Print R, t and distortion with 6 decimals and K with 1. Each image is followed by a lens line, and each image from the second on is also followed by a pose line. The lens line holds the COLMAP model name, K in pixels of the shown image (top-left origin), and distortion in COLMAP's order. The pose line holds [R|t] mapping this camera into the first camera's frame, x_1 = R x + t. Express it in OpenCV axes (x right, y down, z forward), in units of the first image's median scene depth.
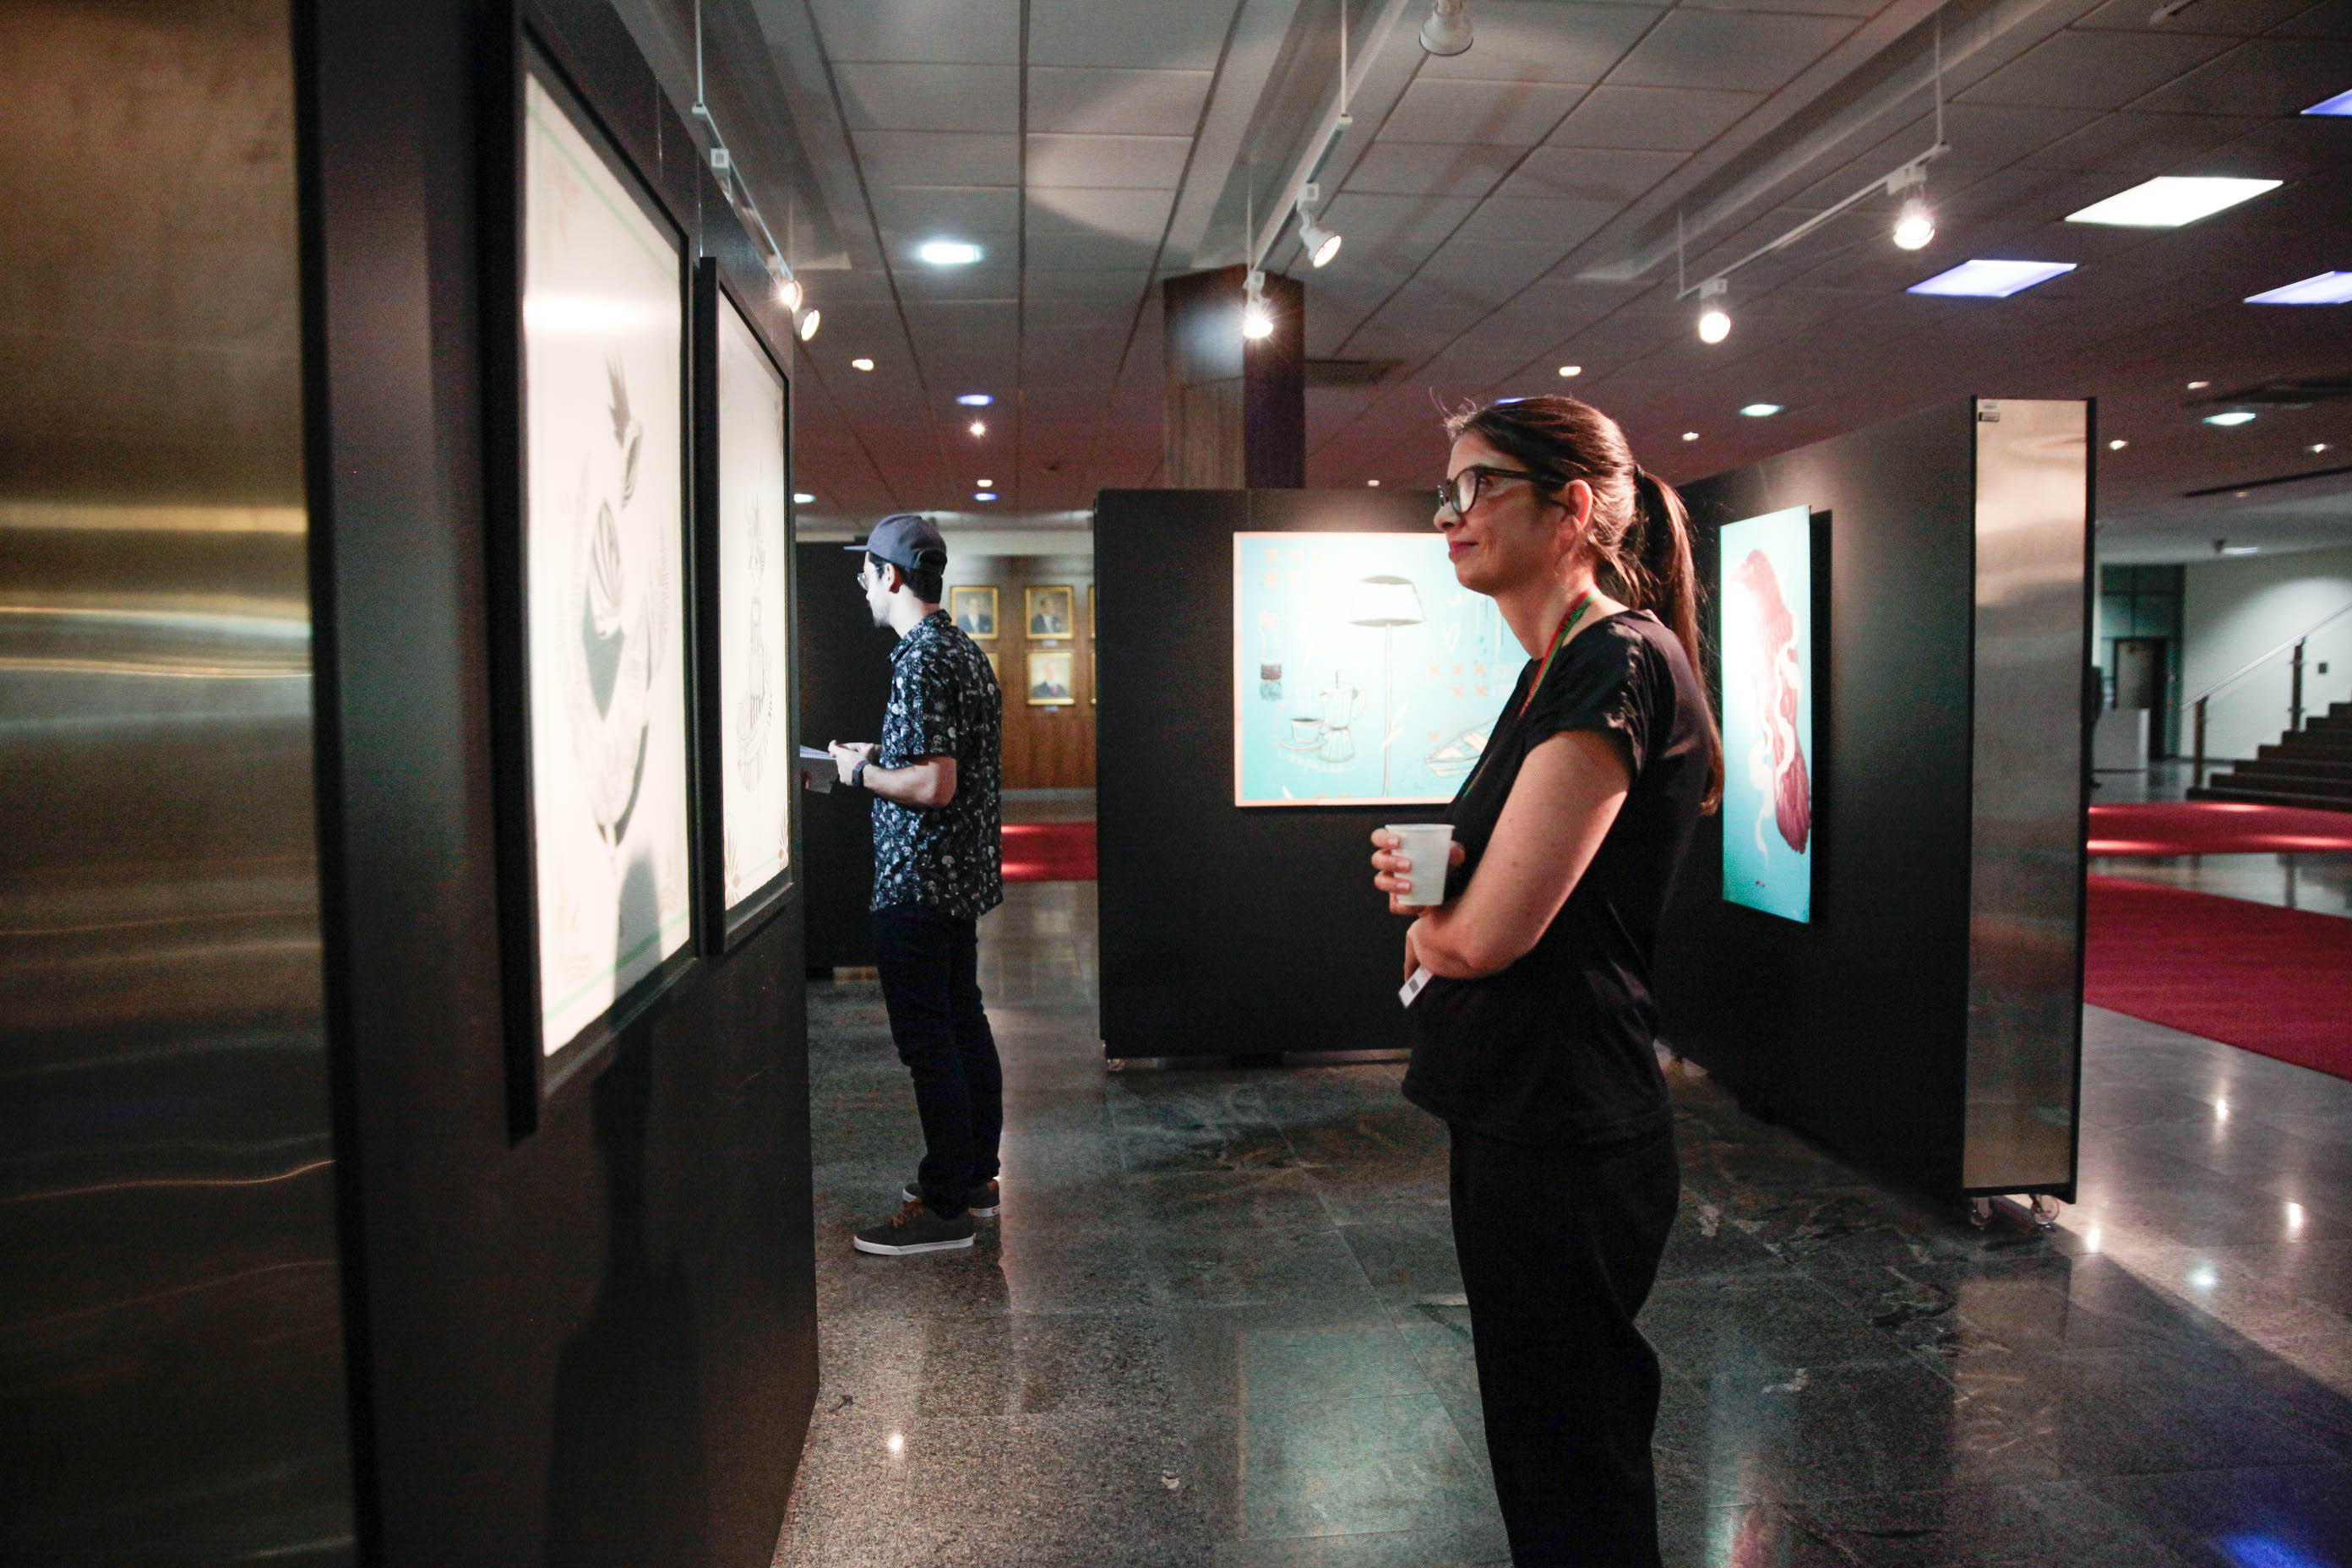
lens RADIAL K [[1648.4, 0, 1184.3], [0, 1648.4, 796.5], [0, 0, 1]] dist [-0.058801, 0.035050]
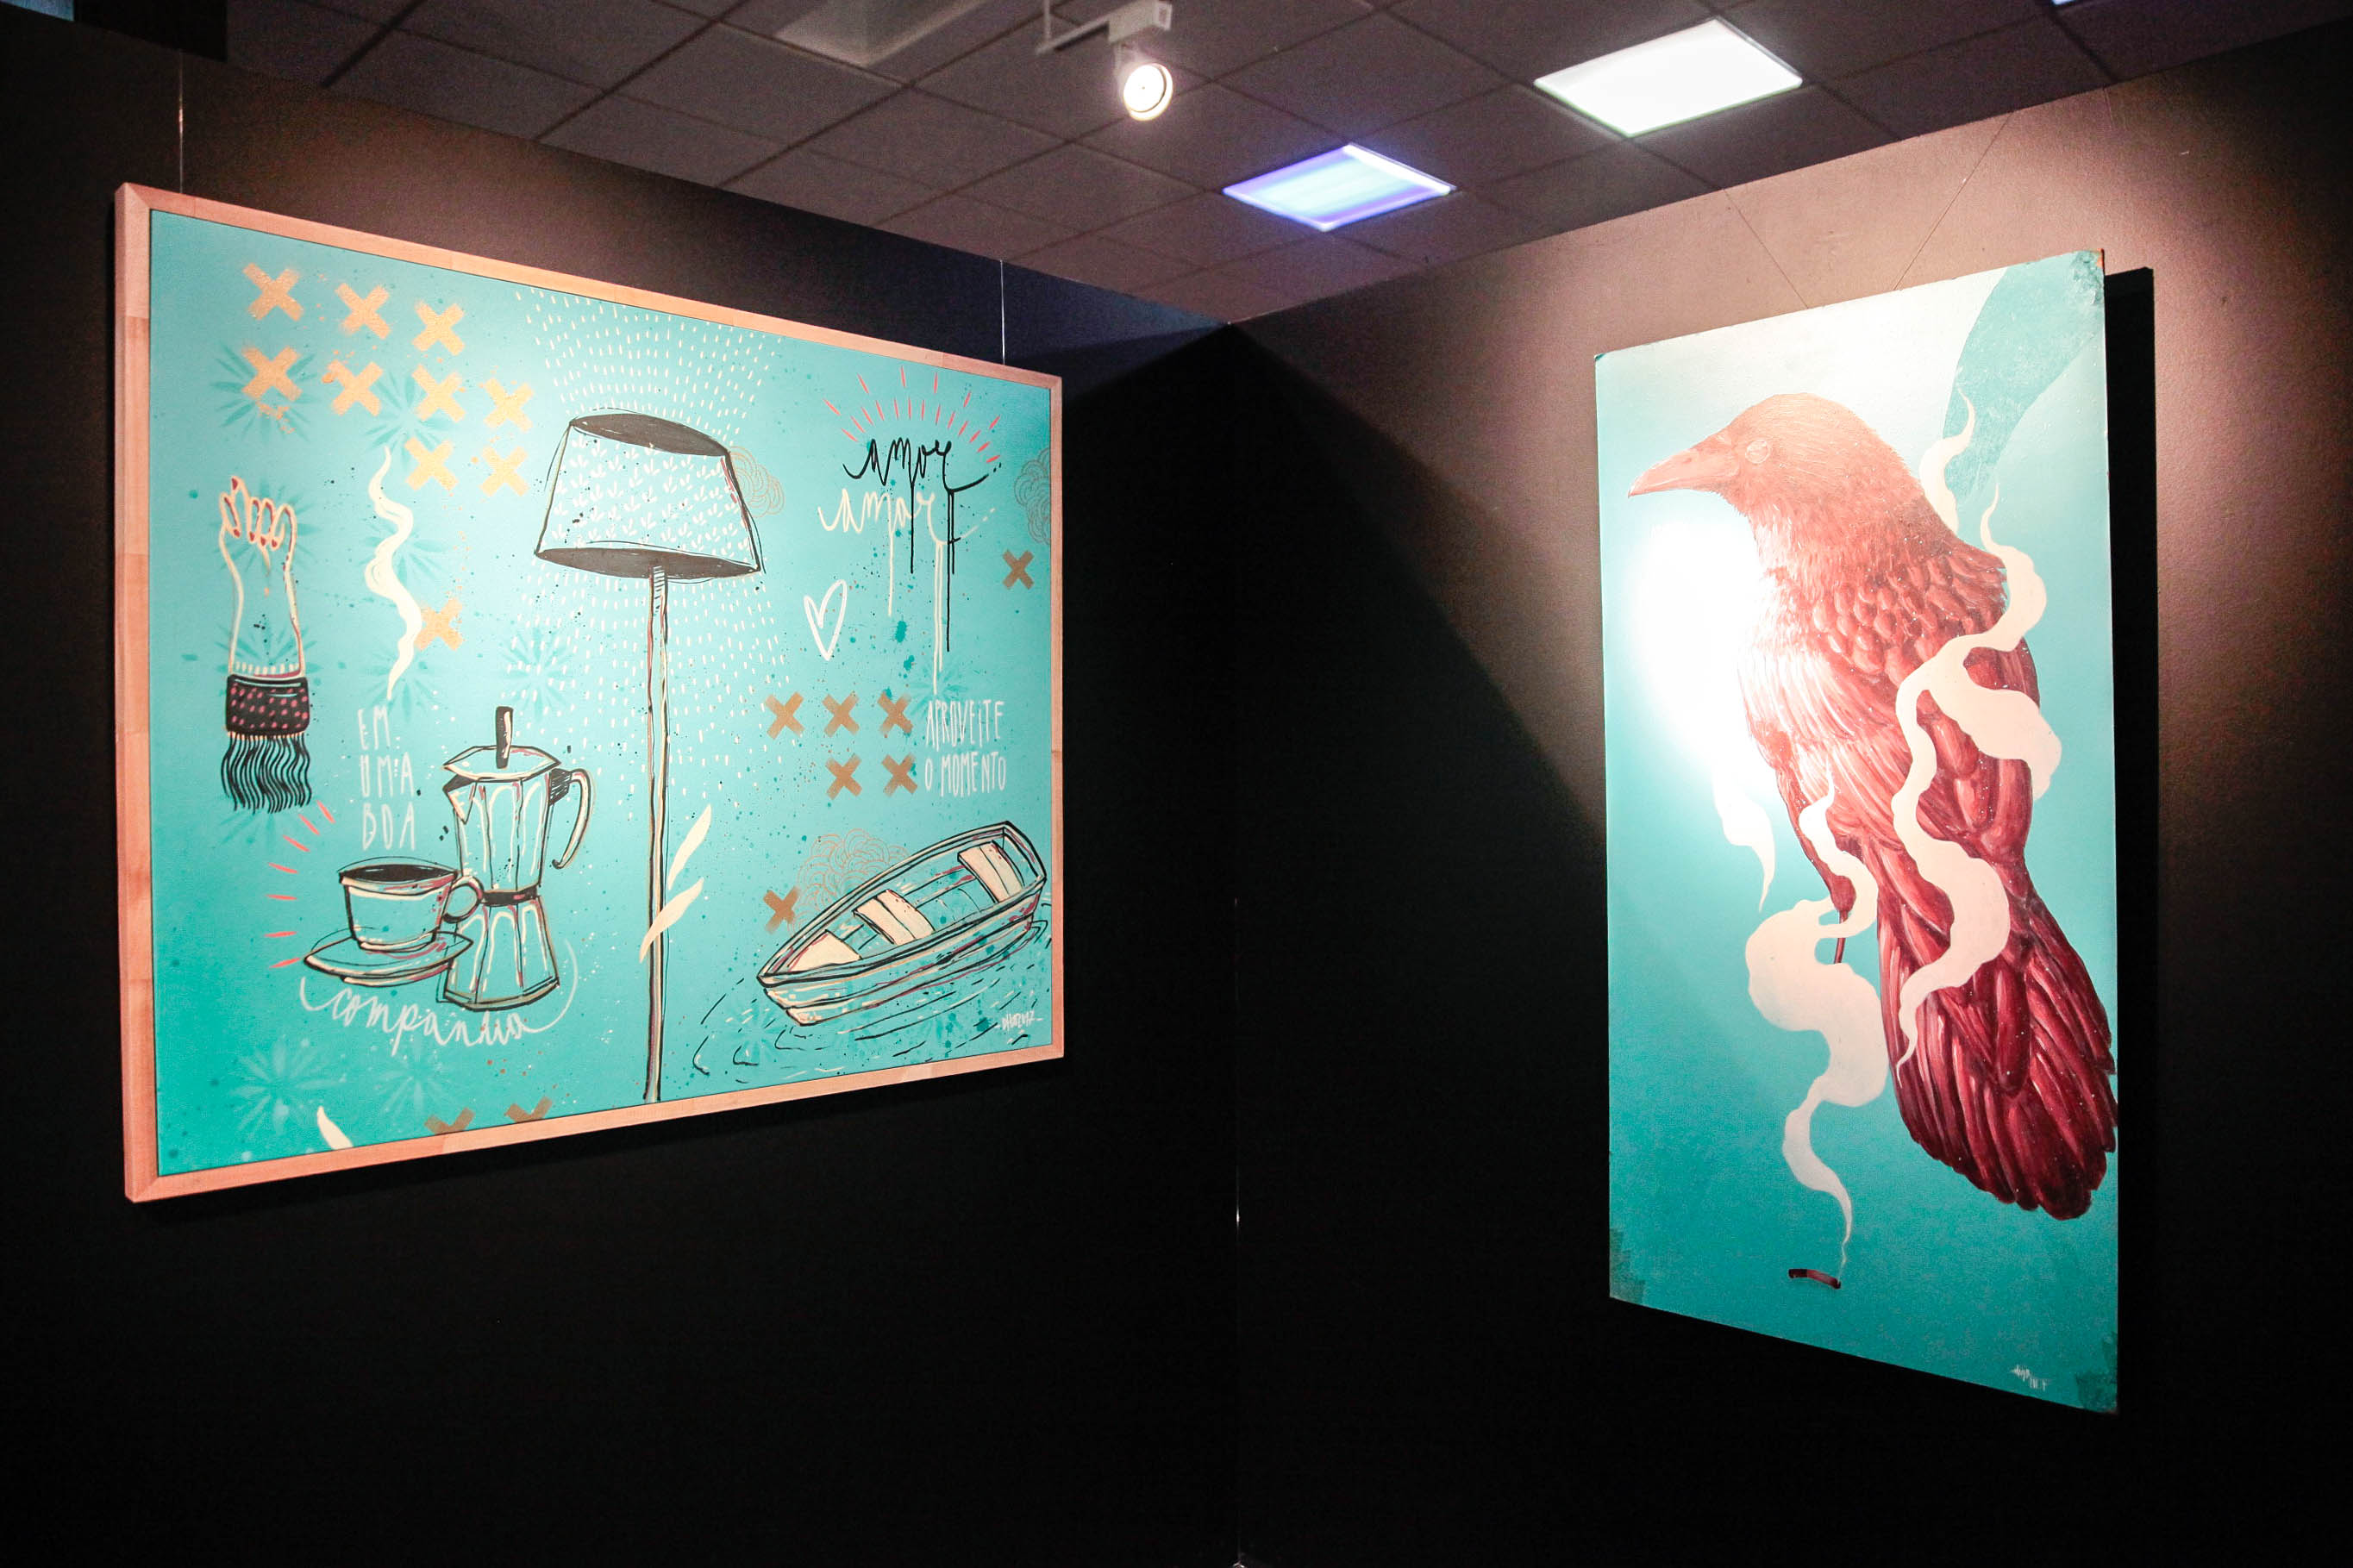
lens RADIAL K [[1648.9, 0, 1144.7], [0, 1648.9, 776.0], [0, 0, 1]] dist [-0.058801, 0.035050]
pose [[0.791334, 0.002045, 0.611380, 0.002236], [0.044209, 0.997185, -0.060557, -0.039953], [-0.609783, 0.074949, 0.789017, 0.688230]]
